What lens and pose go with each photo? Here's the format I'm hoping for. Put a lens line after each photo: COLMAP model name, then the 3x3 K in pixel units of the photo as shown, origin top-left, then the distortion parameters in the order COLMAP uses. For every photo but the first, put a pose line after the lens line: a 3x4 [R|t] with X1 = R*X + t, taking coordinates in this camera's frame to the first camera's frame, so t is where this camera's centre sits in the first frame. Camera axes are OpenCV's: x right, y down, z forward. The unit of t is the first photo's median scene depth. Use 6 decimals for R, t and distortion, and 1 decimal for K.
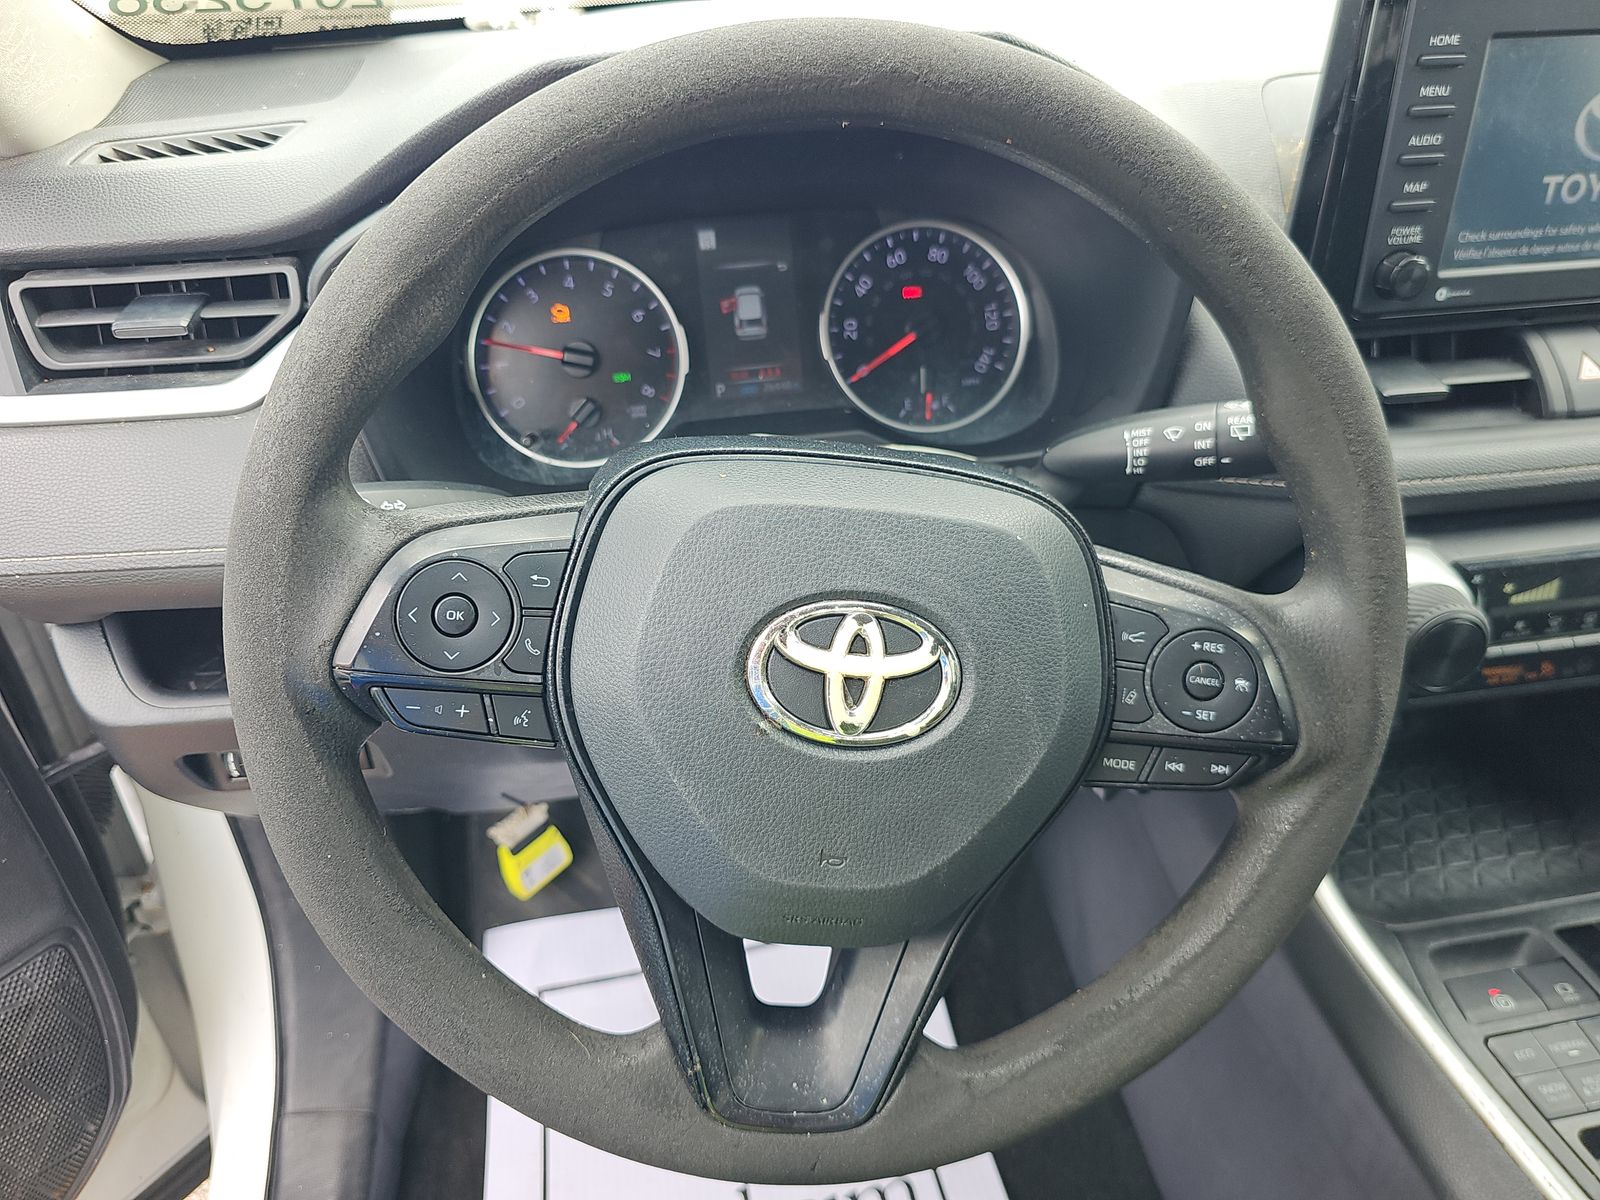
lens RADIAL K [[1129.7, 0, 800.0], [0, 1129.7, 600.0], [0, 0, 1]] dist [0.006780, -0.027291]
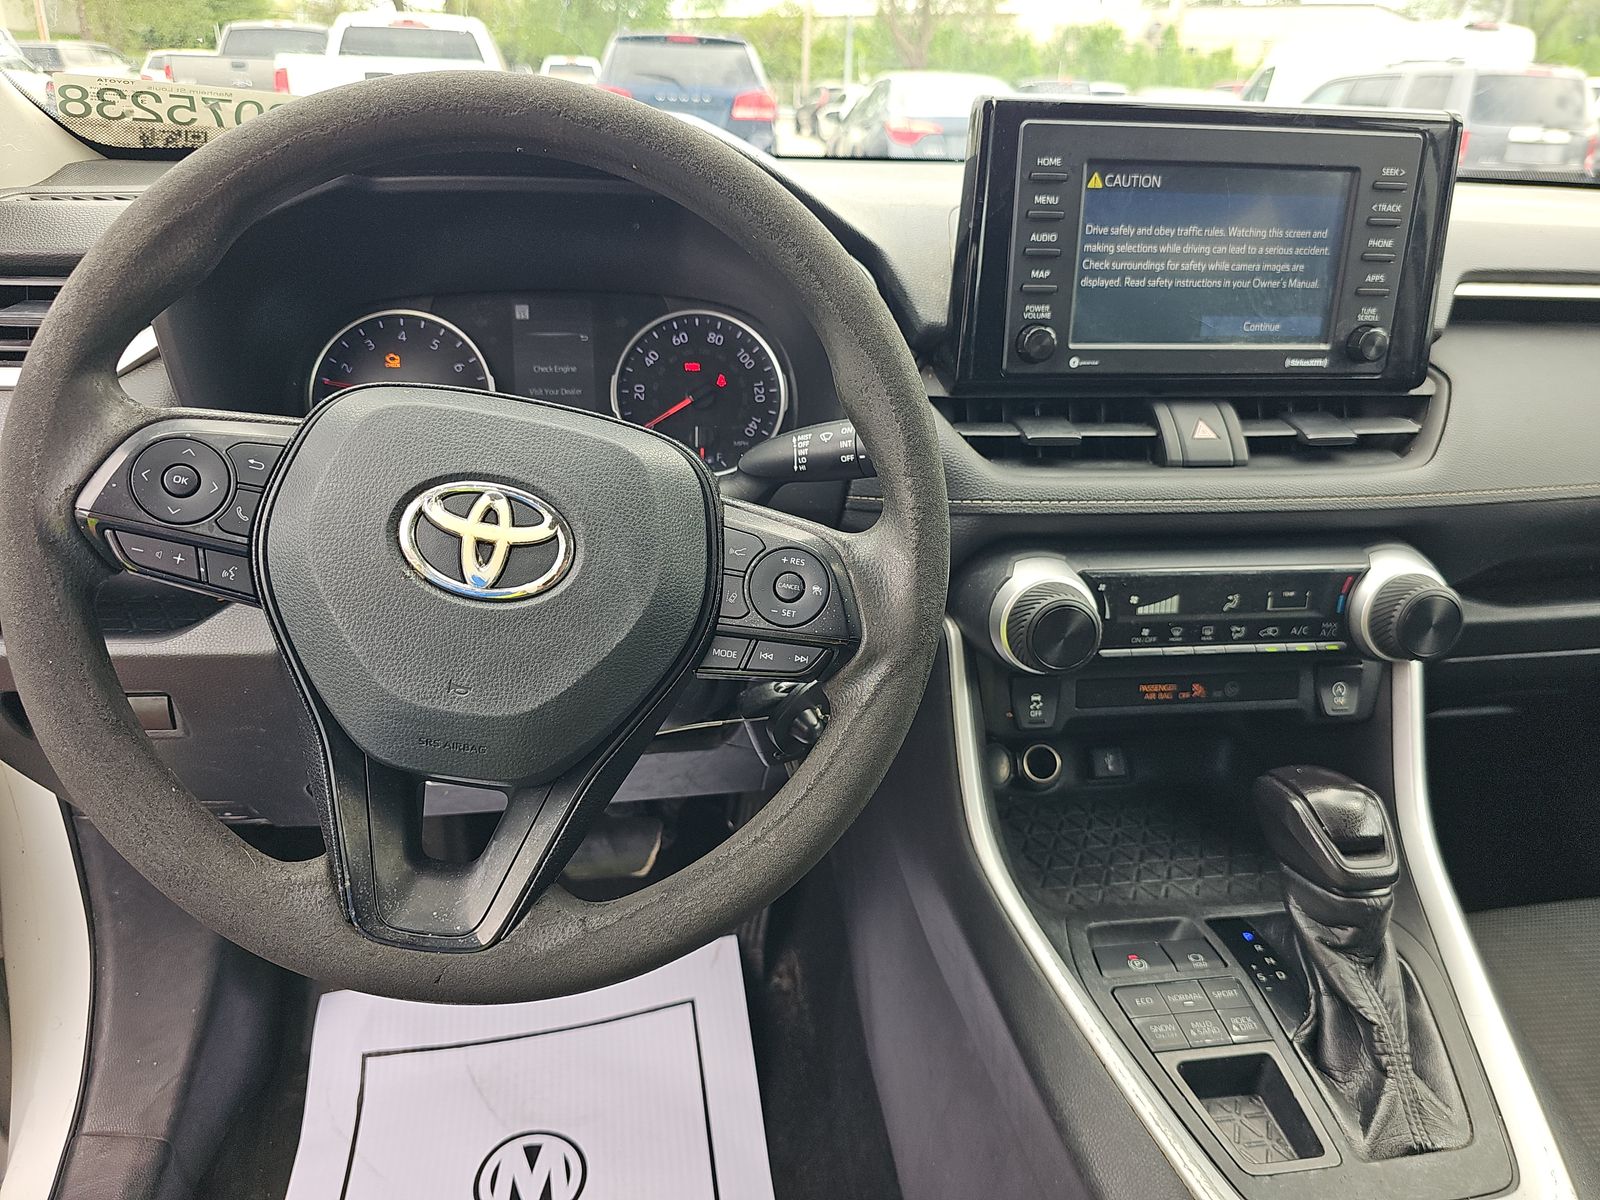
lens RADIAL K [[1114.8, 0, 800.0], [0, 1114.8, 600.0], [0, 0, 1]] dist [0.050884, -0.079766]
pose [[0.998299, 0.055759, 0.017026, 0.250446], [-0.051684, 0.981553, -0.184073, 0.226174], [-0.026975, 0.182880, 0.982765, -0.162112]]
